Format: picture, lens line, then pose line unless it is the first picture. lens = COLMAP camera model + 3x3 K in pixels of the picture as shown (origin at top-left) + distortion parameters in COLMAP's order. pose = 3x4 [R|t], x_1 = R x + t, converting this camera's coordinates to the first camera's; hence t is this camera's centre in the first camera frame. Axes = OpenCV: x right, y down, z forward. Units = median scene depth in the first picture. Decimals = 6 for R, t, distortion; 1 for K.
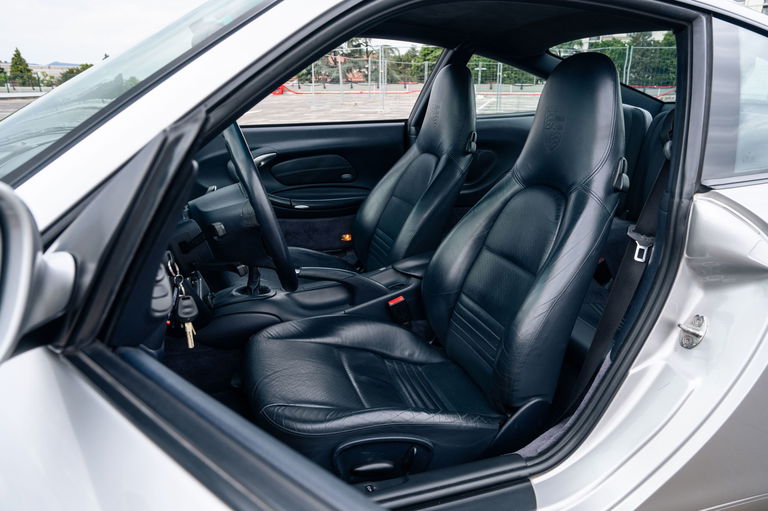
lens RADIAL K [[564.7, 0, 384.7], [0, 564.7, 256.9], [0, 0, 1]] dist [-0.030664, 0.007055]
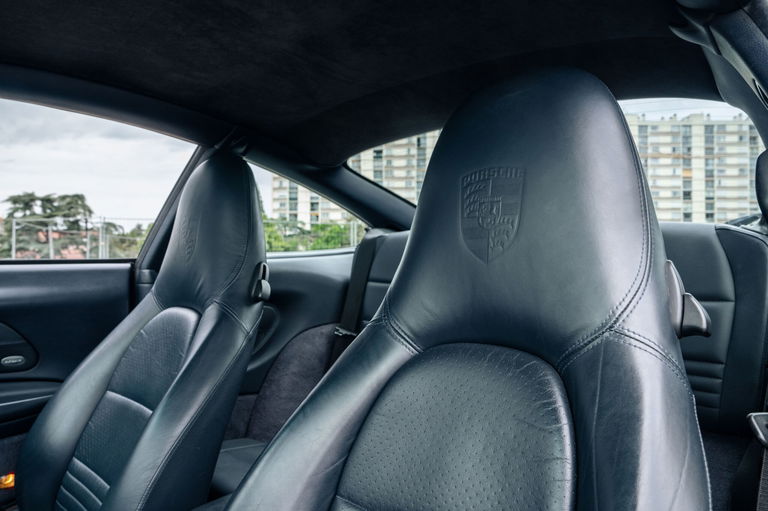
lens RADIAL K [[564.7, 0, 381.3], [0, 564.7, 253.9], [0, 0, 1]] dist [-0.030664, 0.007055]
pose [[0.898025, 0.009418, 0.439844, 0.012124], [0.126418, 0.952082, -0.278492, -0.047533], [-0.421390, 0.305697, 0.853803, 0.375913]]
